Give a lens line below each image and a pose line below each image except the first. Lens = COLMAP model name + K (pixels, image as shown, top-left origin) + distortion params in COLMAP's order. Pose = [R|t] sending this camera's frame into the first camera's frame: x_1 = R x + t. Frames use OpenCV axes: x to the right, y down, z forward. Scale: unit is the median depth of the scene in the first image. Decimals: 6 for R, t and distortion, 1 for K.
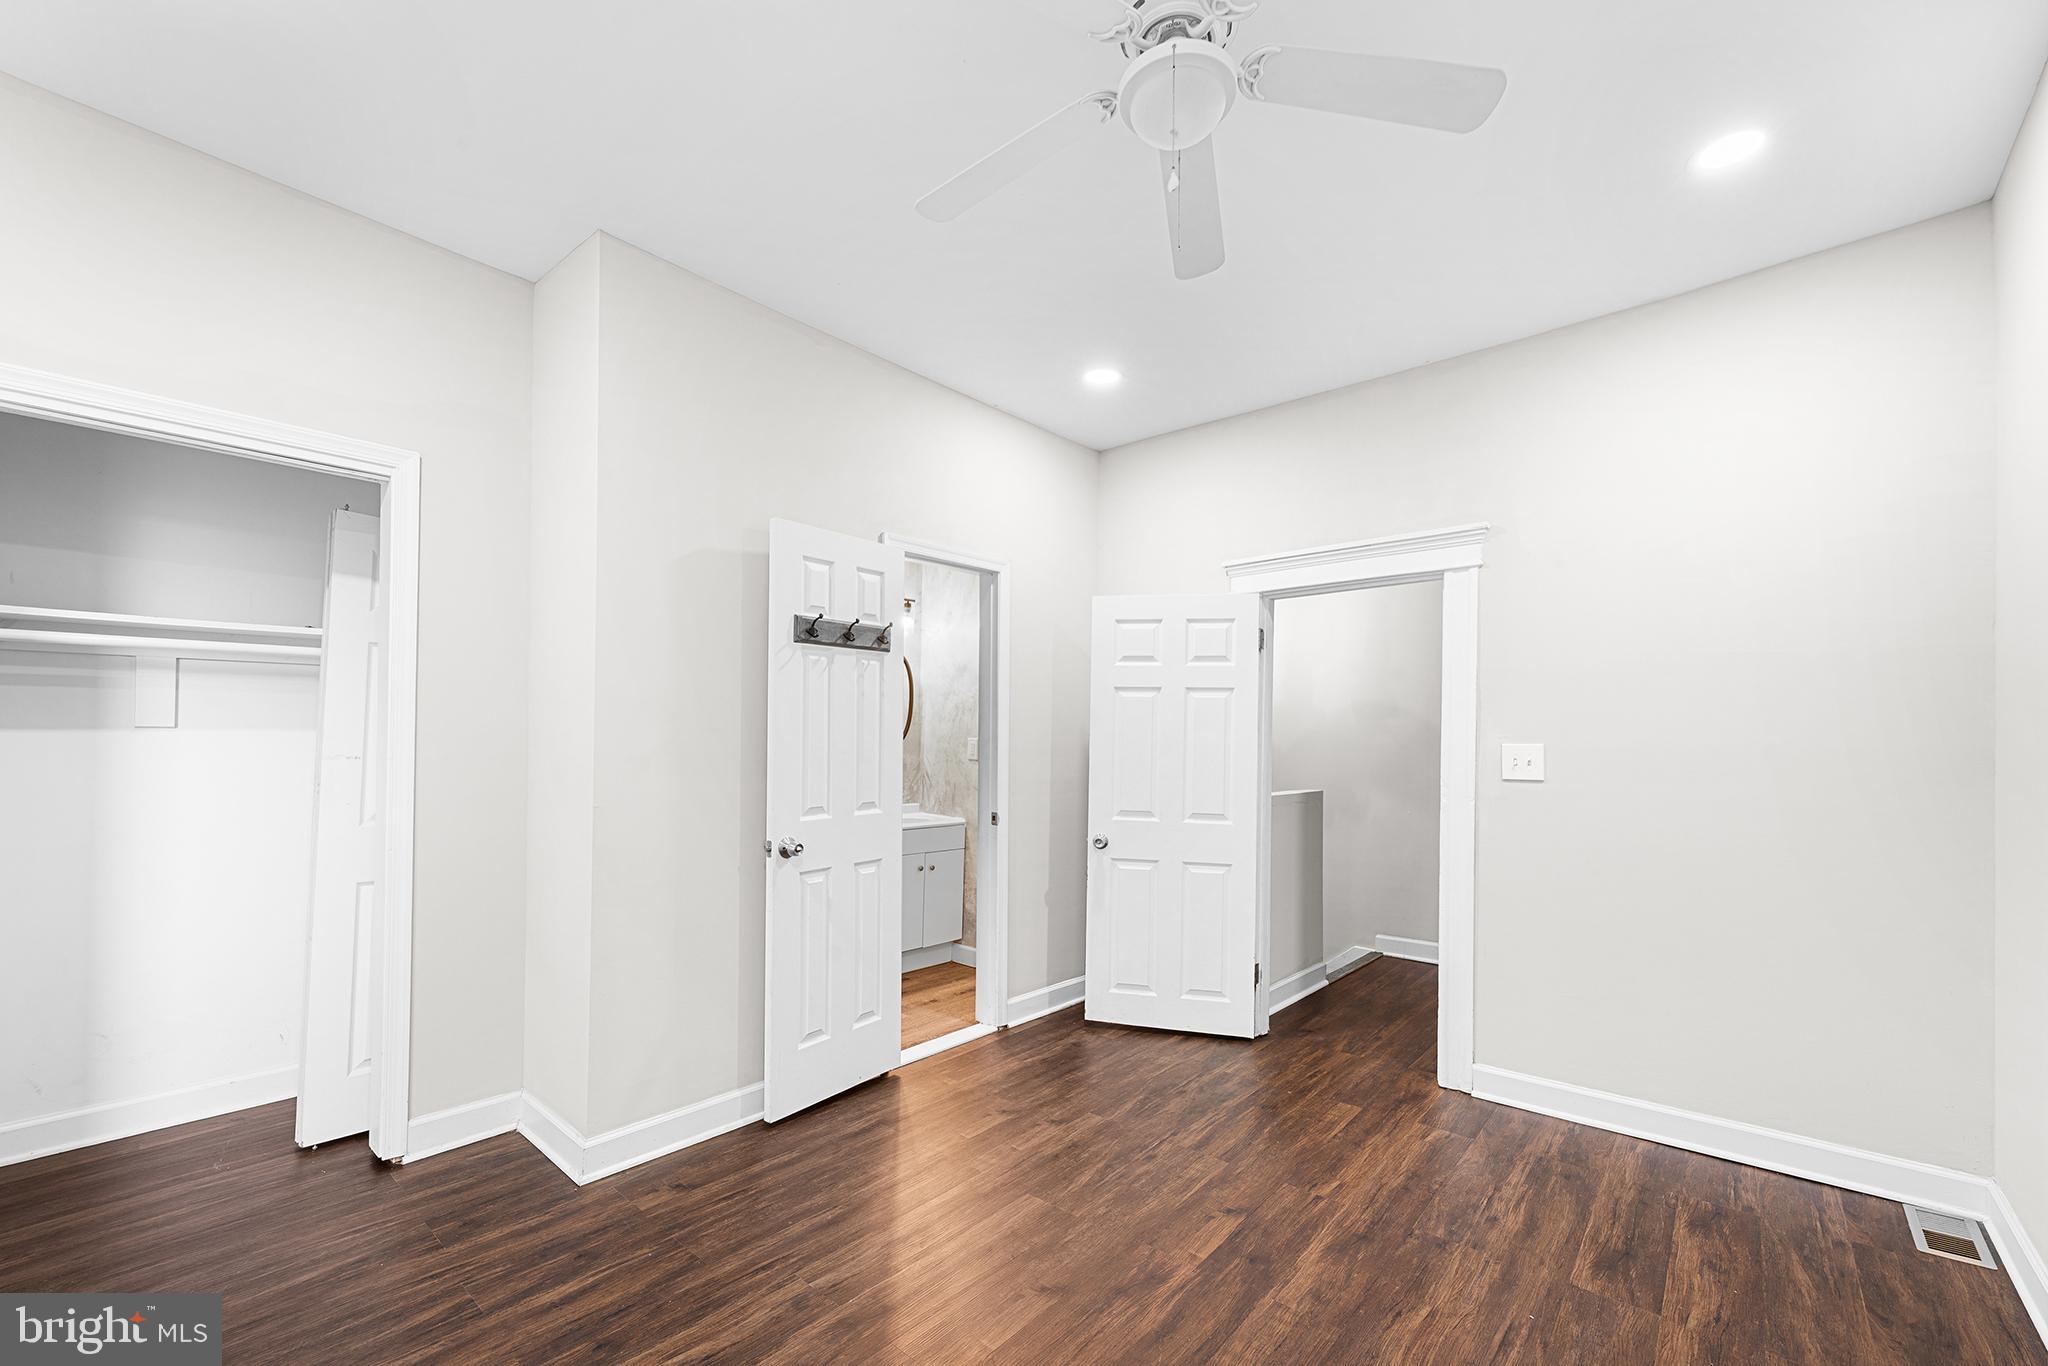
lens RADIAL K [[835.6, 0, 1031.2], [0, 835.6, 717.5], [0, 0, 1]] dist [0.000810, 0.000956]
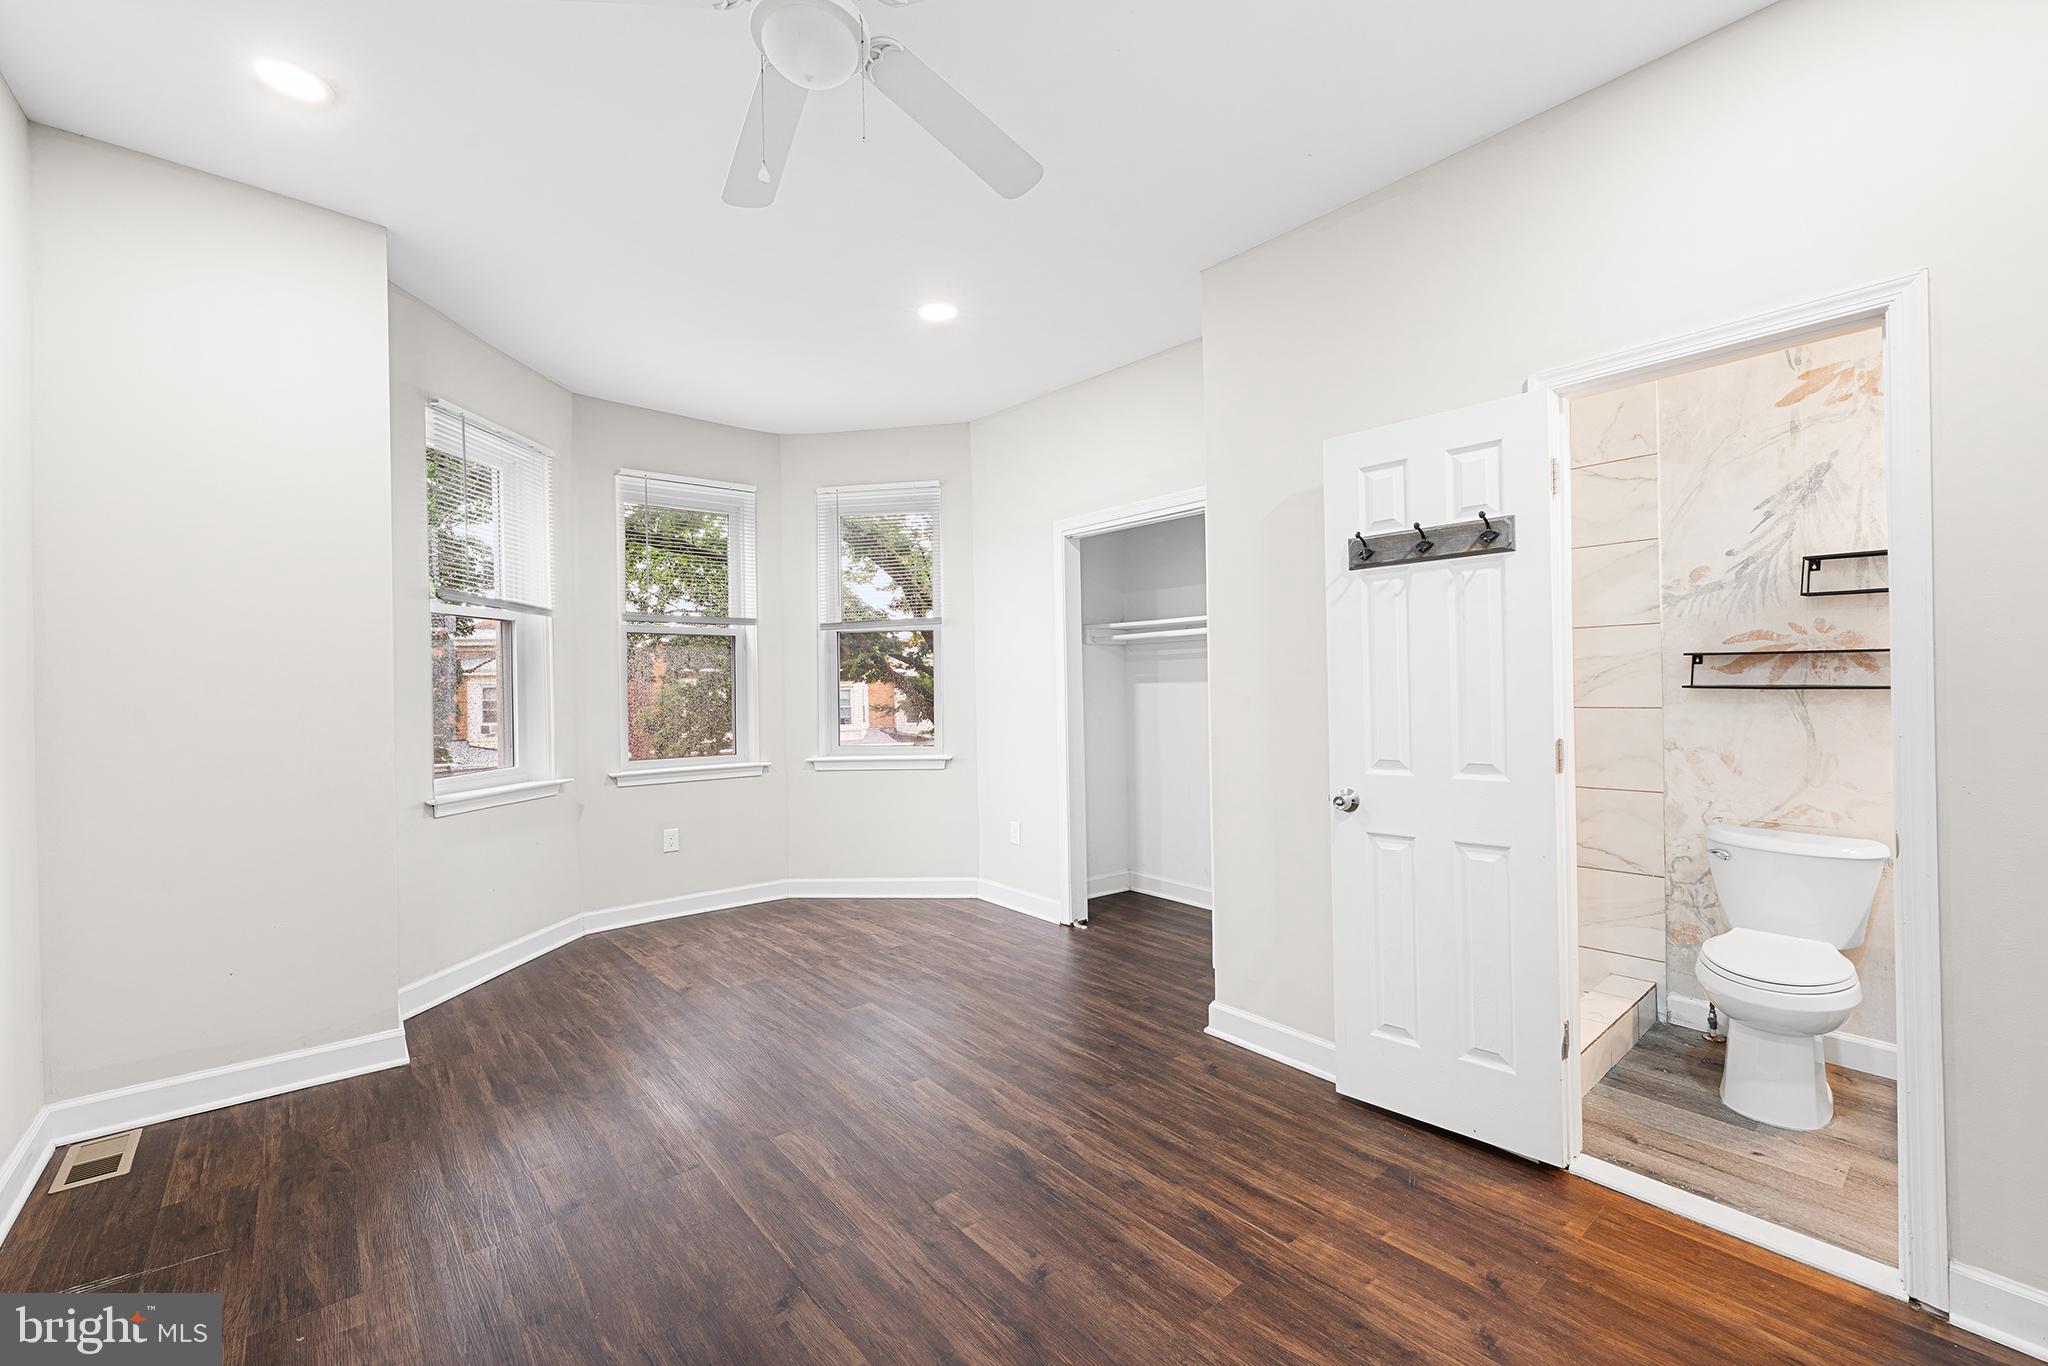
lens RADIAL K [[835.6, 0, 1024.9], [0, 835.6, 689.3], [0, 0, 1]] dist [0.000810, 0.000956]
pose [[-0.138451, -0.000482, -0.990369, 0.646387], [0.028549, 0.999582, -0.004478, 0.030975], [0.989958, -0.028894, -0.138379, 0.783734]]
